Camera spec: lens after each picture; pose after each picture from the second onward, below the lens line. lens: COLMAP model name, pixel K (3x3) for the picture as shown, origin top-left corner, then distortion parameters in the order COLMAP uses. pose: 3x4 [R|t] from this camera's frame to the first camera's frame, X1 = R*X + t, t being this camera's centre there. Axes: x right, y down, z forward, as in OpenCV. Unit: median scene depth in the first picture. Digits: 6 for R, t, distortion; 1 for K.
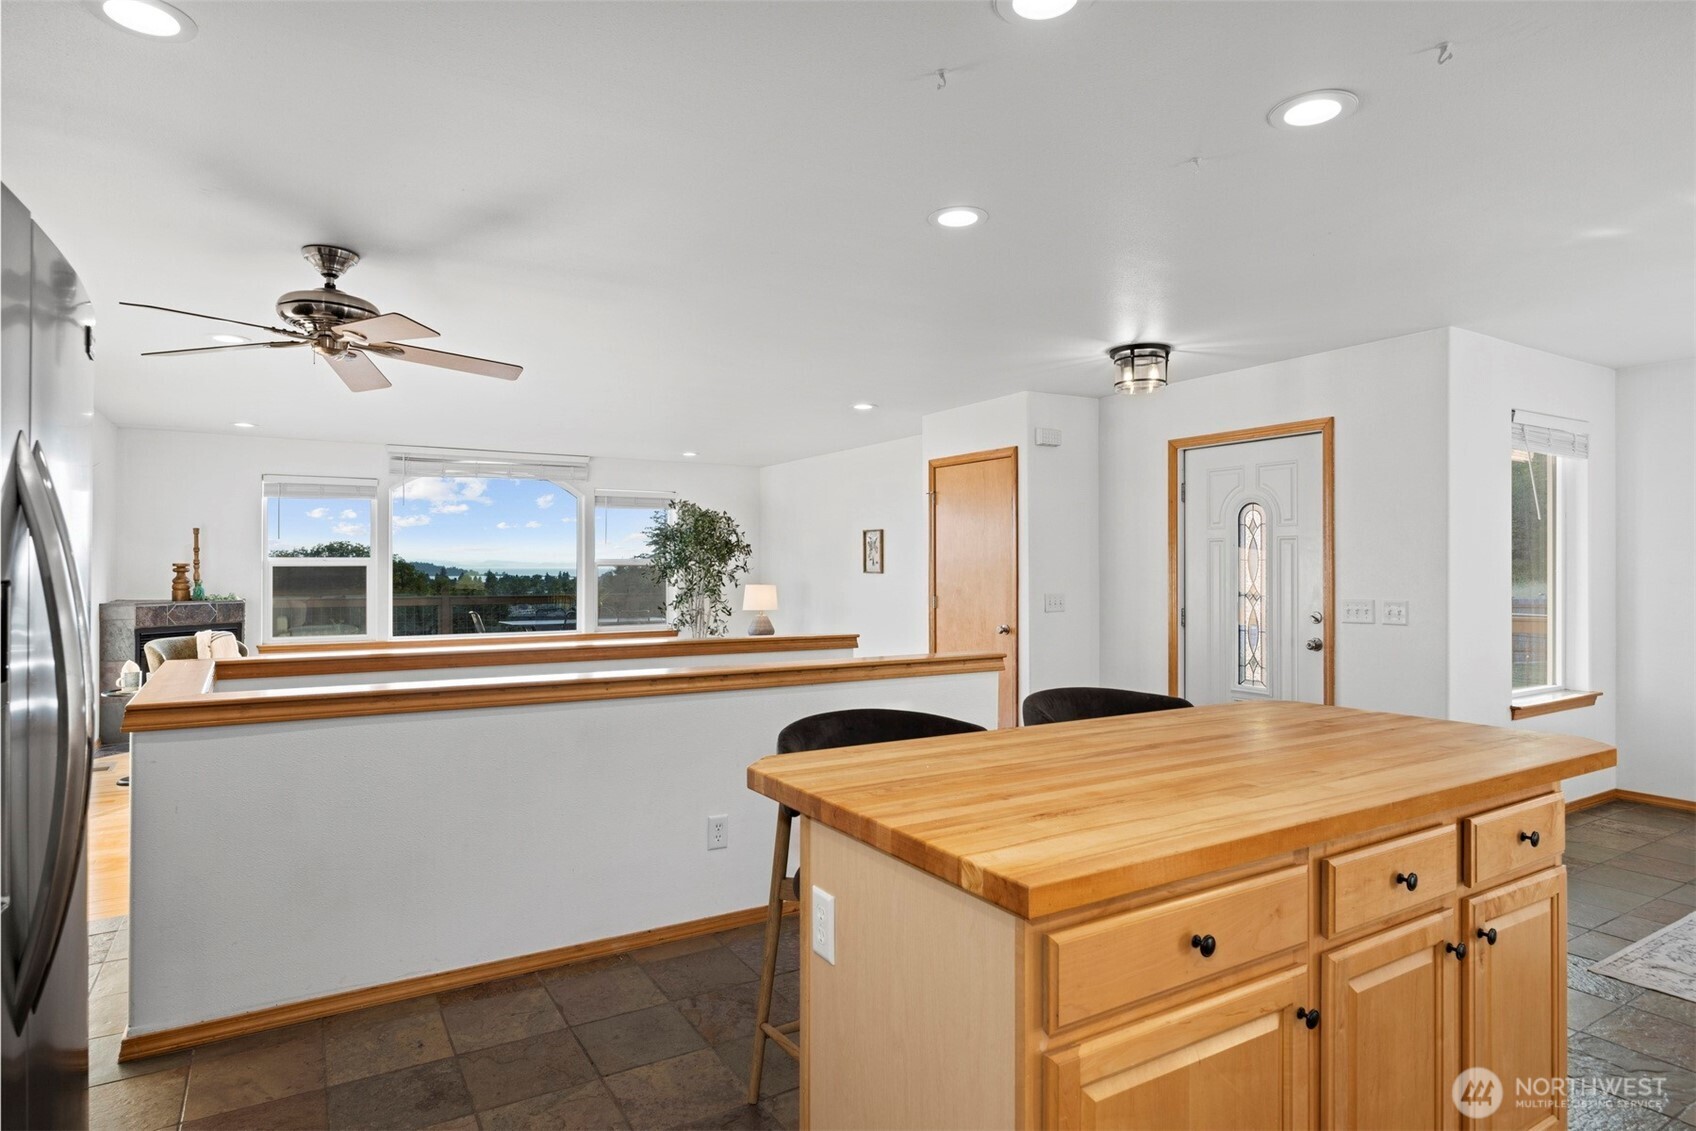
lens RADIAL K [[932.1, 0, 848.0], [0, 932.1, 565.5], [0, 0, 1]] dist [0.000666, 0.000344]
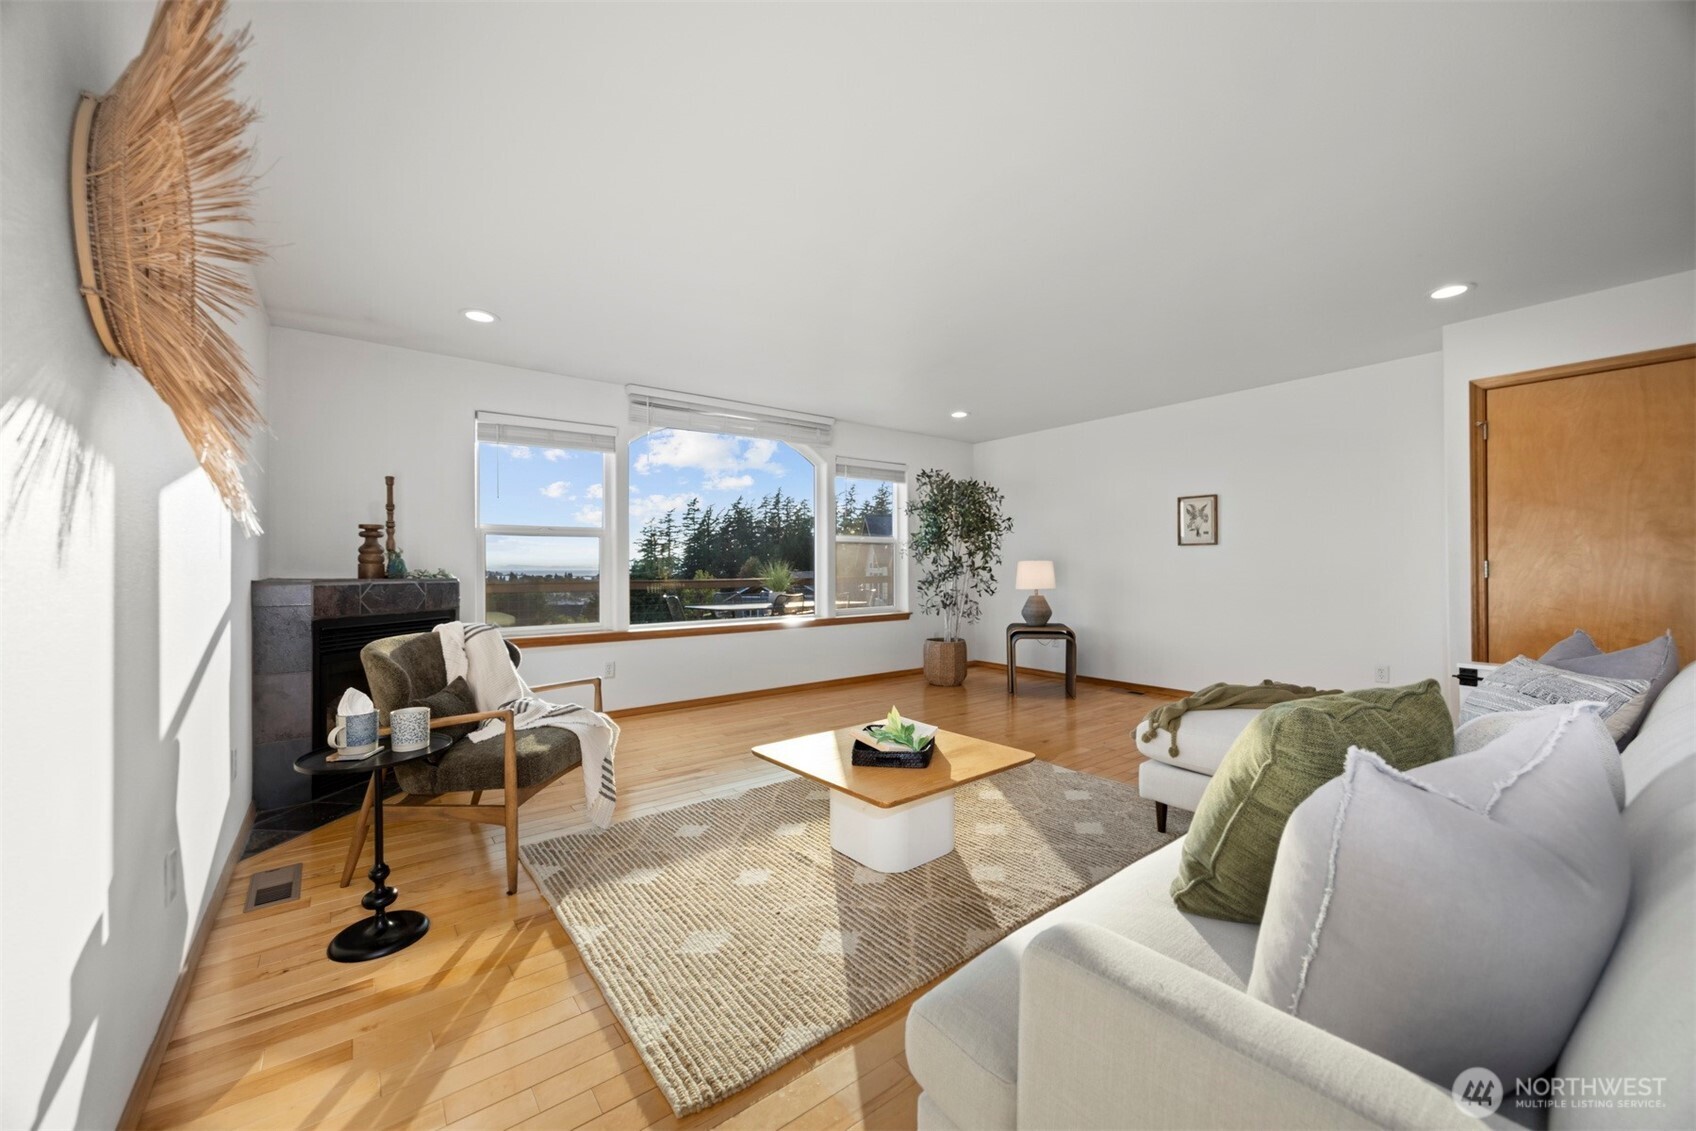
lens RADIAL K [[645.5, 0, 848.0], [0, 645.5, 565.5], [0, 0, 1]] dist [-0.001295, -0.000084]
pose [[0.992911, -0.004665, 0.118767, -0.414750], [0.004975, 0.999985, -0.002317, 0.030490], [-0.118754, 0.002892, 0.992919, 0.476260]]
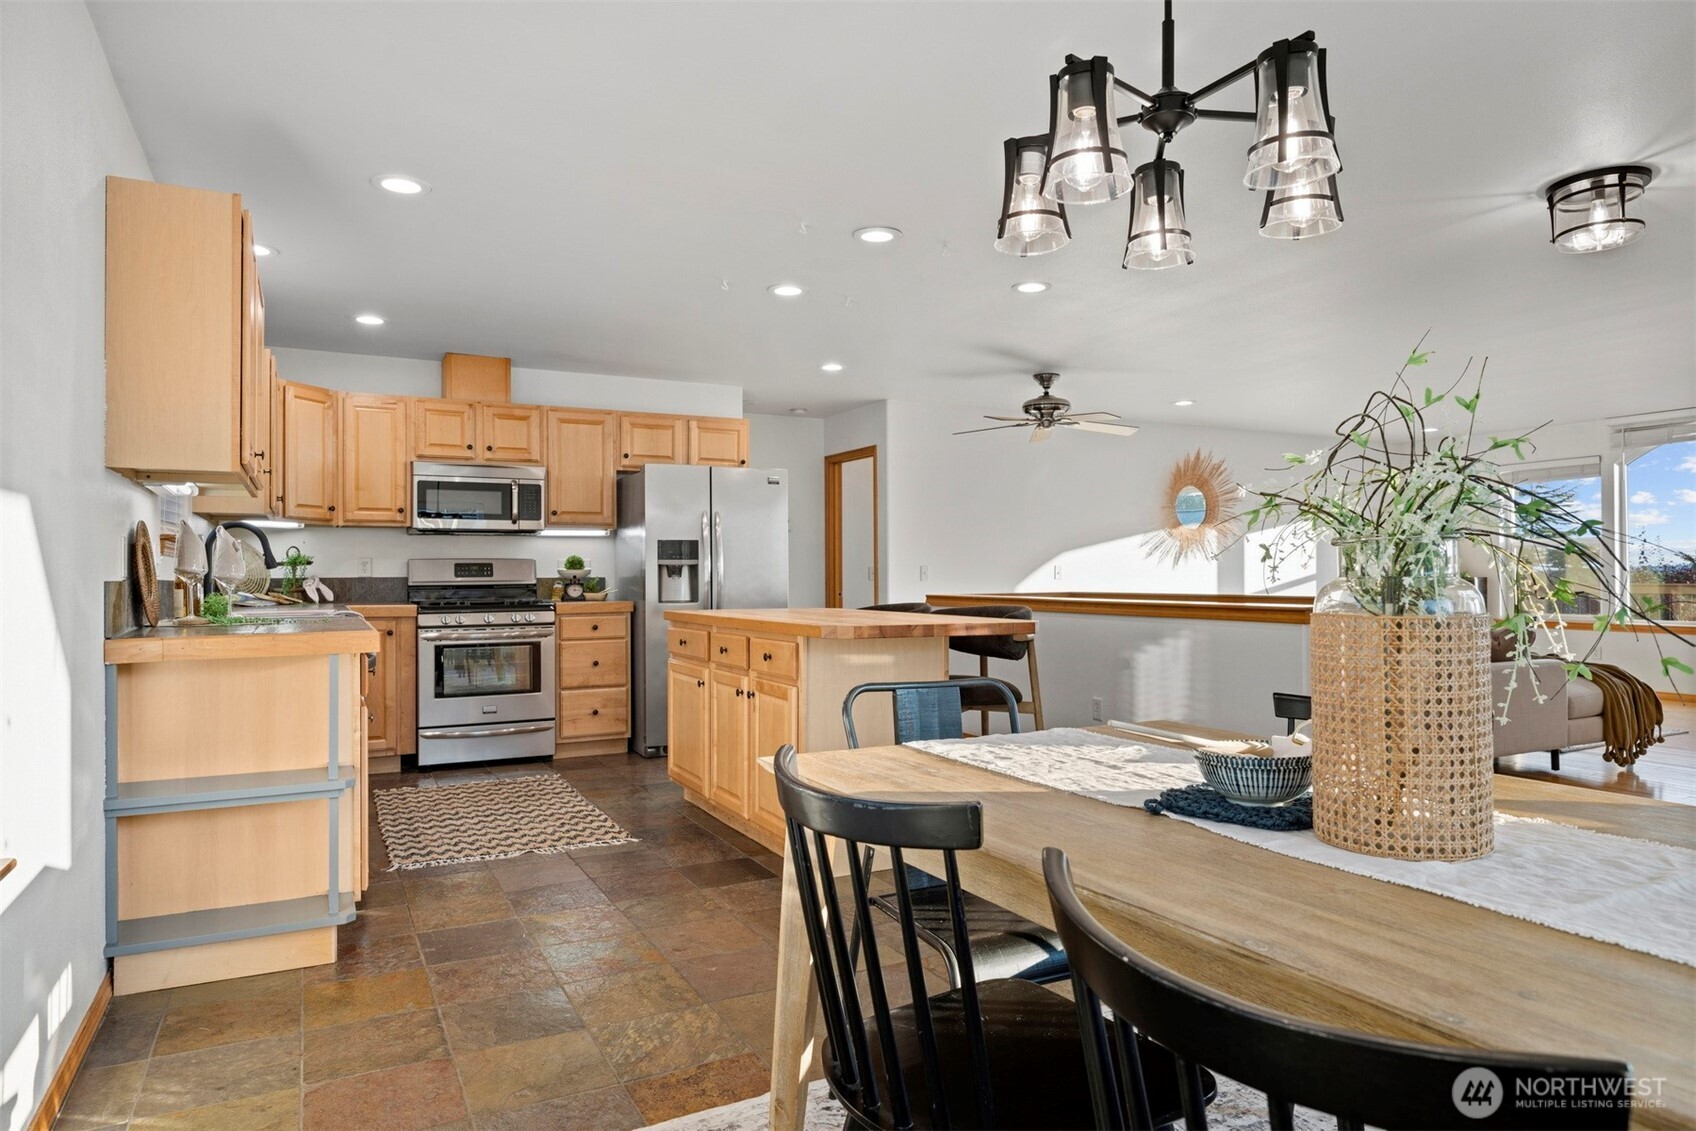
lens RADIAL K [[1062.8, 0, 848.0], [0, 1062.8, 565.5], [0, 0, 1]] dist [0.000897, 0.000170]
pose [[-0.076372, 0.002320, -0.997077, 0.699918], [0.007238, 0.999972, 0.001772, 0.012410], [0.997053, -0.007081, -0.076386, 0.353660]]
